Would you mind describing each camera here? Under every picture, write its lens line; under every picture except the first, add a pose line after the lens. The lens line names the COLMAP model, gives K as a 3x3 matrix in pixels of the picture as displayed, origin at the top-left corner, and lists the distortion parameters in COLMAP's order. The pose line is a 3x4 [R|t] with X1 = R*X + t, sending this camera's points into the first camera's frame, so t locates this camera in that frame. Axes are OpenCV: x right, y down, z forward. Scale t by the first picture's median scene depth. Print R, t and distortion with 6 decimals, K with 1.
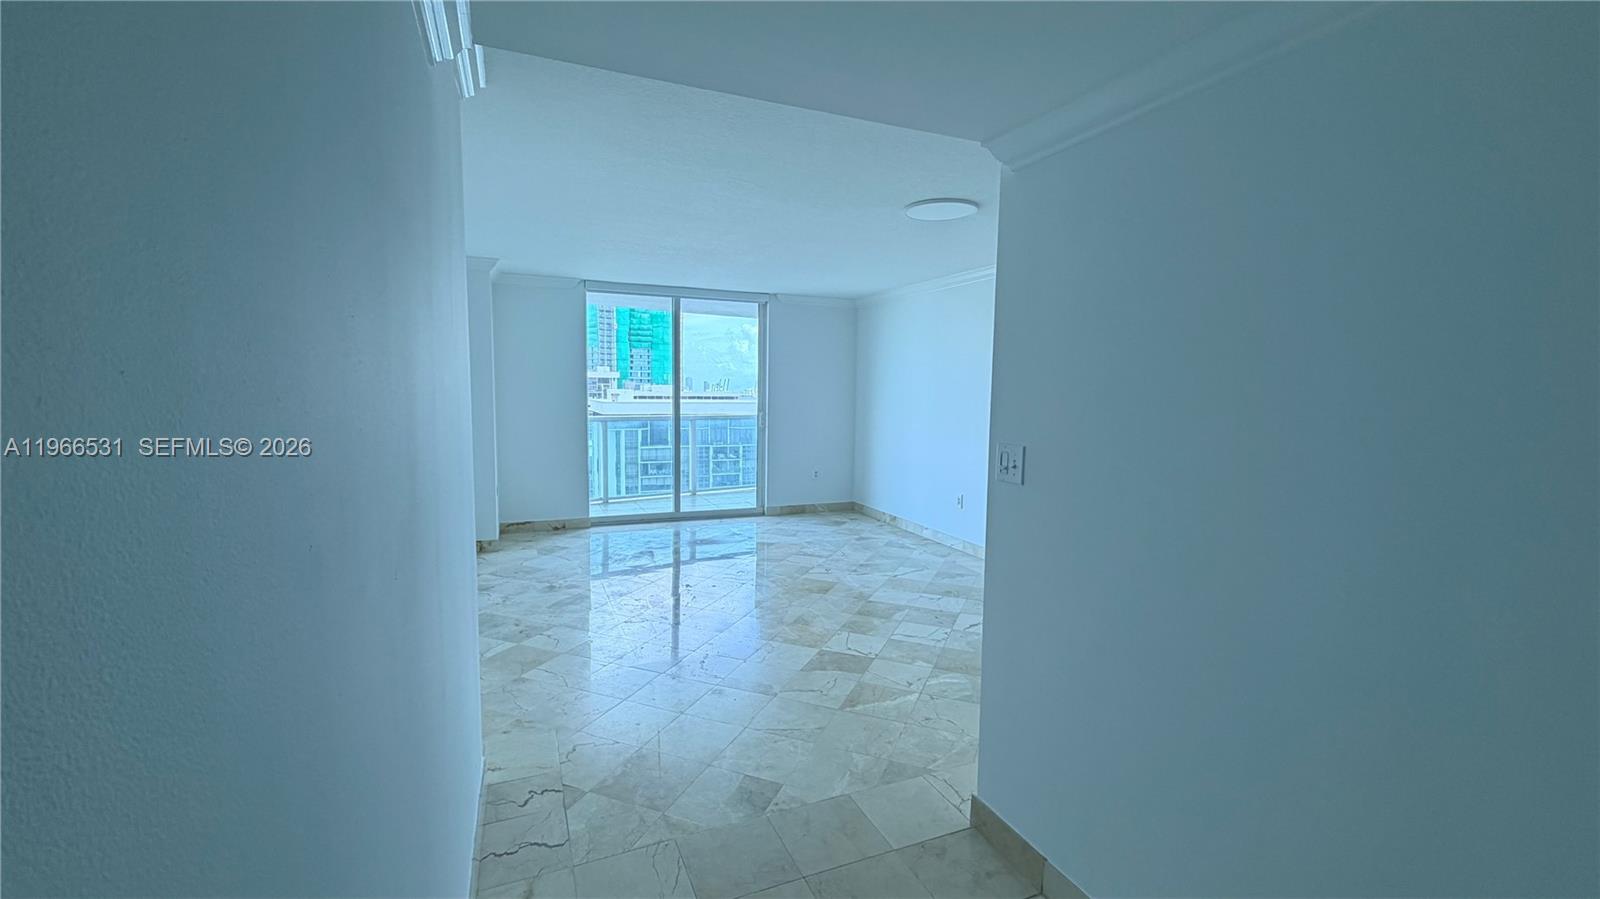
lens RADIAL K [[671.7, 0, 808.1], [0, 671.7, 442.9], [0, 0, 1]] dist [0.002135, -0.000766]
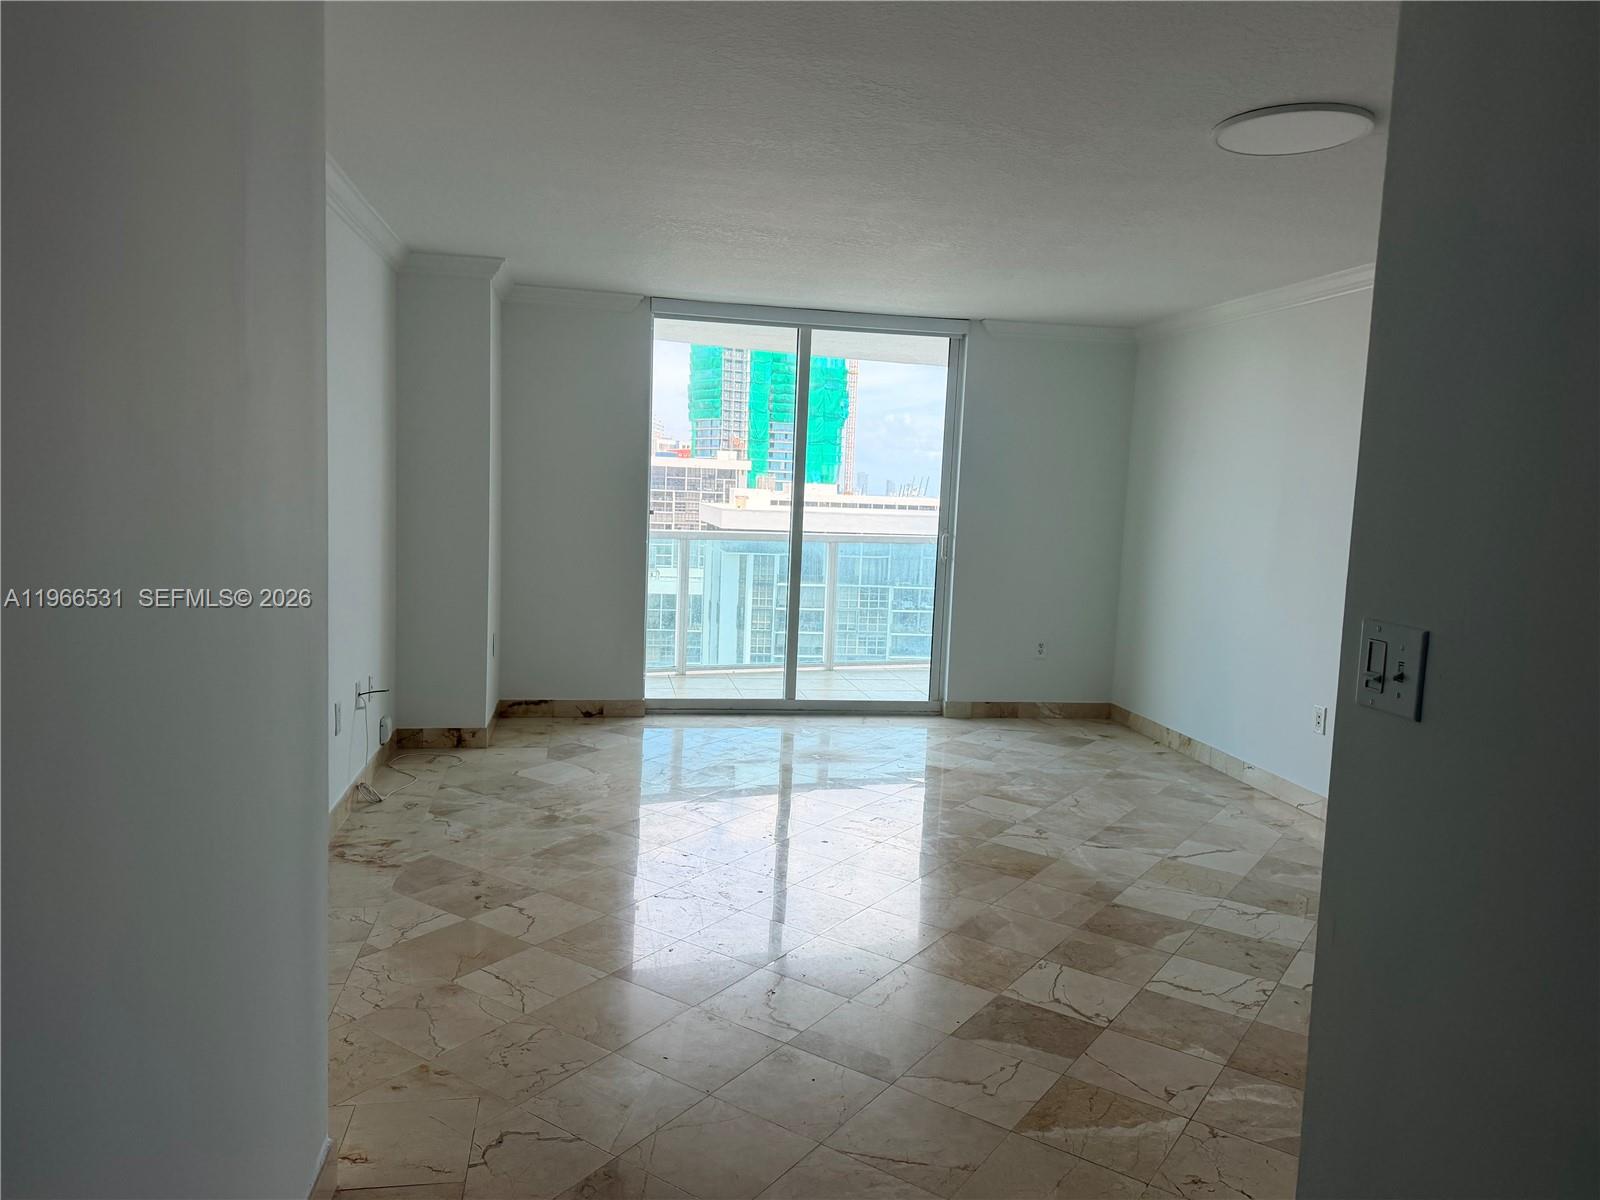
lens RADIAL K [[1128.4, 0, 802.3], [0, 1128.4, 586.2], [0, 0, 1]] dist [0.061812, -0.079621]
pose [[0.973968, 0.046323, -0.221904, 0.031668], [-0.045868, 0.998922, 0.007205, -0.003130], [0.221998, 0.003161, 0.975042, 0.070519]]
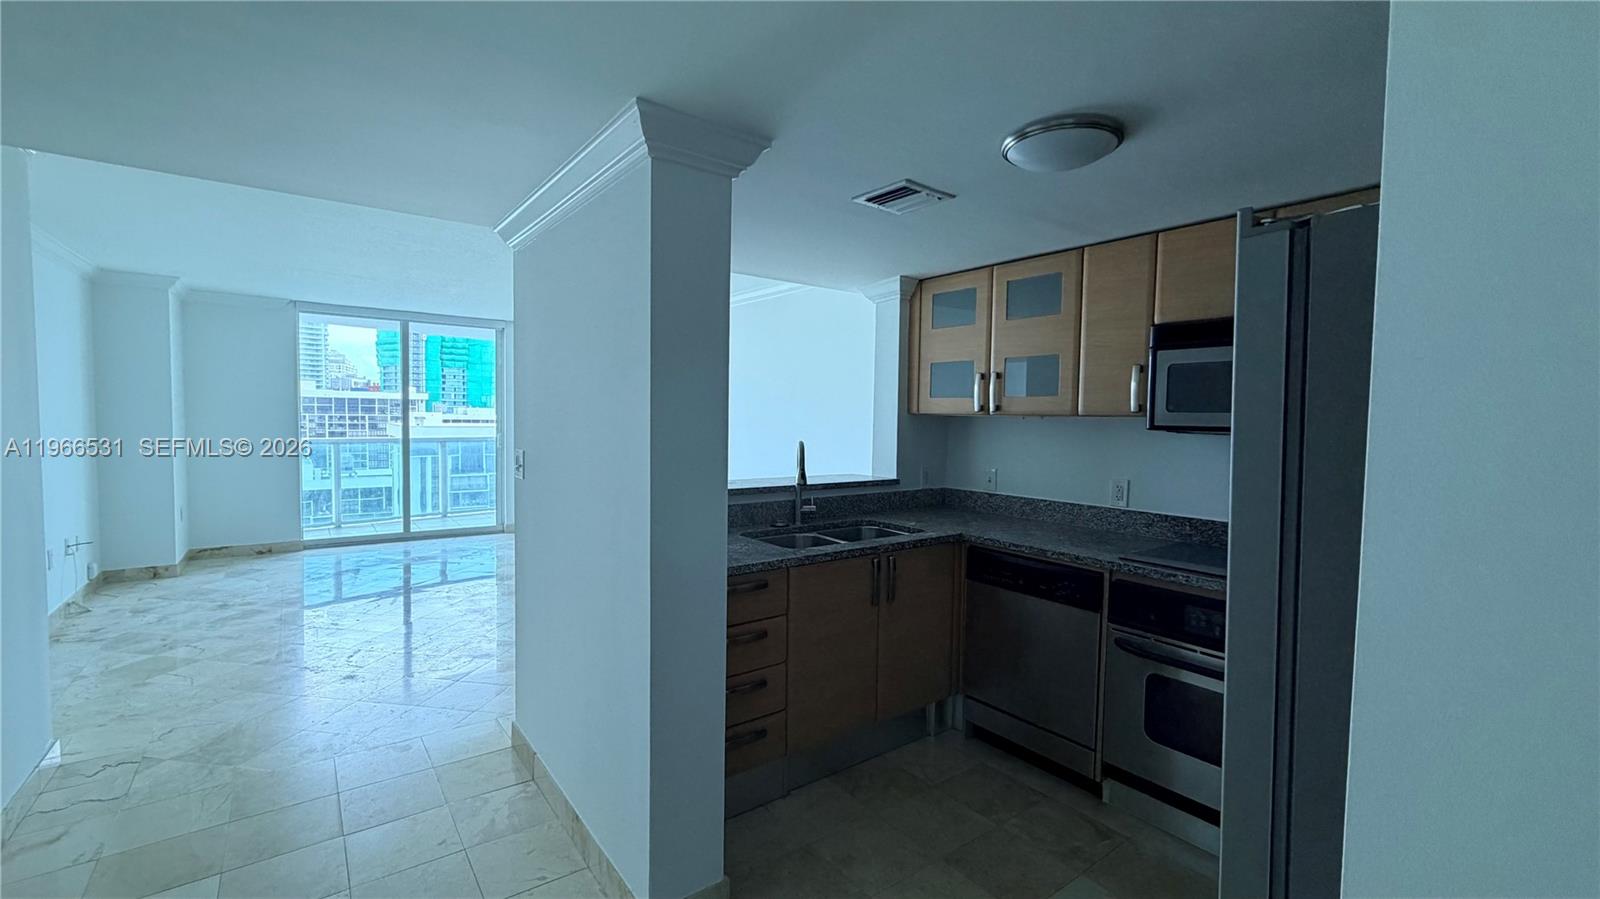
lens RADIAL K [[671.7, 0, 801.9], [0, 671.7, 444.1], [0, 0, 1]] dist [0.002135, -0.000766]
pose [[0.972649, -0.006482, 0.232190, 0.183221], [0.014363, 0.999376, -0.032264, 0.014207], [-0.231836, 0.034717, 0.972135, -0.151258]]
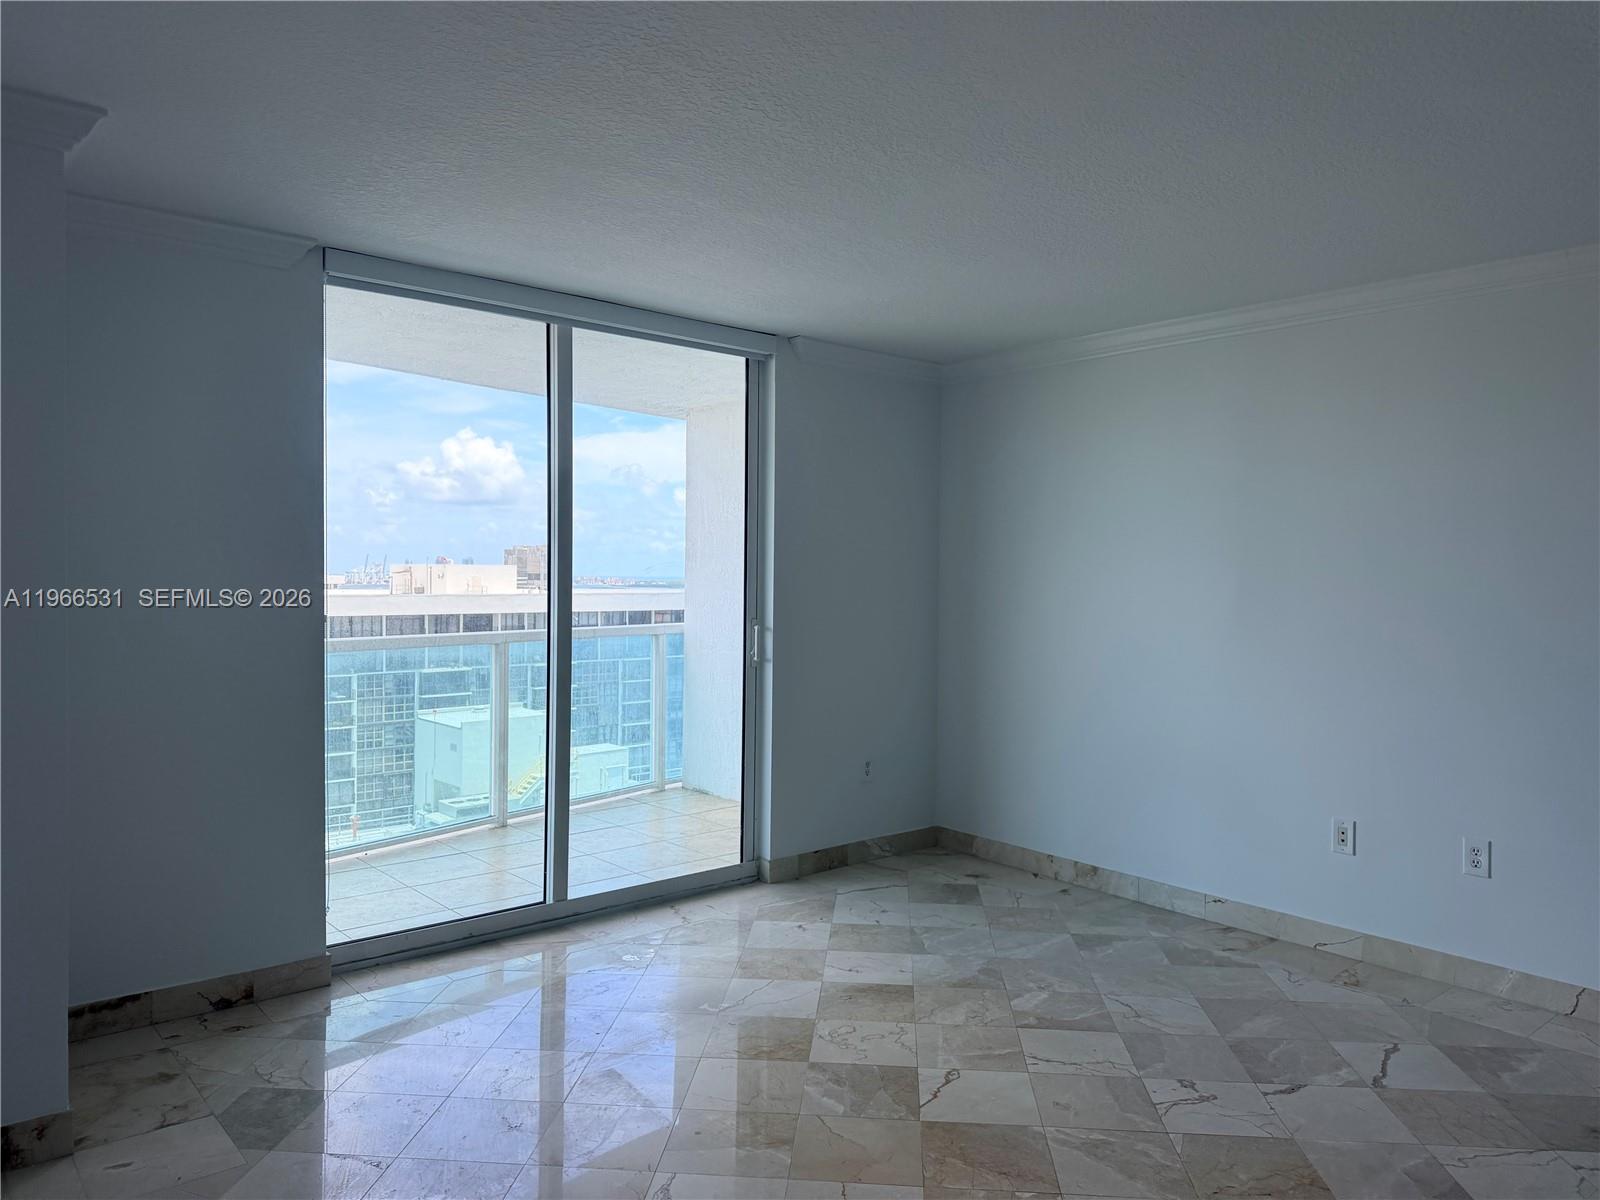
lens RADIAL K [[1128.4, 0, 833.5], [0, 1128.4, 576.8], [0, 0, 1]] dist [0.061812, -0.079621]
pose [[0.950486, -0.002111, 0.310762, -0.301769], [0.024550, 0.997362, -0.068313, -0.033941], [-0.309798, 0.072560, 0.948030, 0.434315]]
